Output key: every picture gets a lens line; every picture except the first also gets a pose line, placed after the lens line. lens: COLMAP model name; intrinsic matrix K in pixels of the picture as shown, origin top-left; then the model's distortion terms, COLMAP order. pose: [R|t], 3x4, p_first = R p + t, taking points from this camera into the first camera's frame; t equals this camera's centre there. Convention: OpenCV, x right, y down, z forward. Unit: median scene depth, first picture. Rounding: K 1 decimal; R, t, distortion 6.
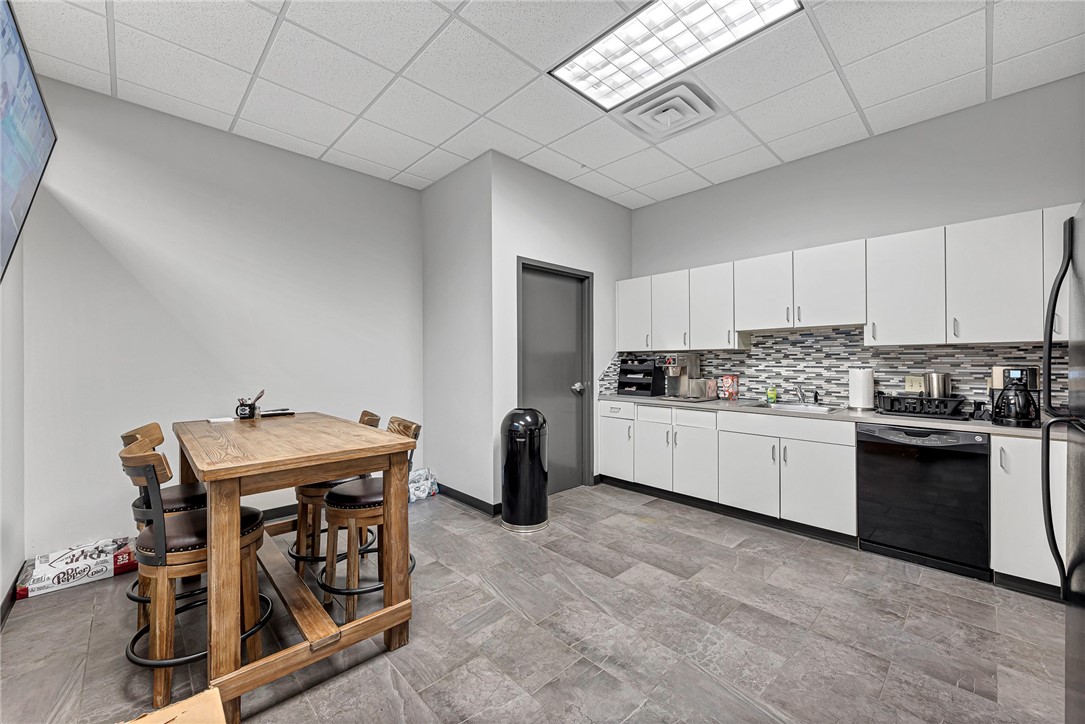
lens RADIAL K [[431.0, 0, 542.5], [0, 431.0, 363.0], [0, 0, 1]] dist [0.016896, -0.002238]
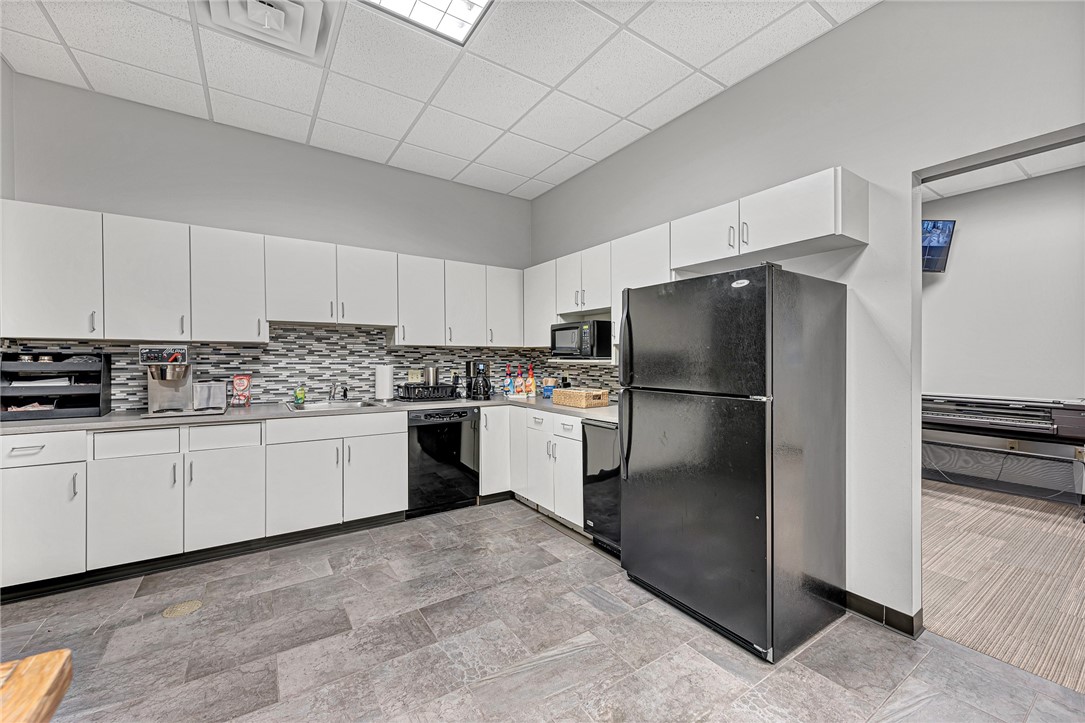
lens RADIAL K [[431.0, 0, 542.1], [0, 431.0, 358.0], [0, 0, 1]] dist [0.016896, -0.002238]
pose [[0.177563, 0.002535, 0.984106, -0.414832], [-0.000360, 0.999997, -0.002511, -0.002160], [-0.984109, 0.000091, 0.177564, 0.529292]]
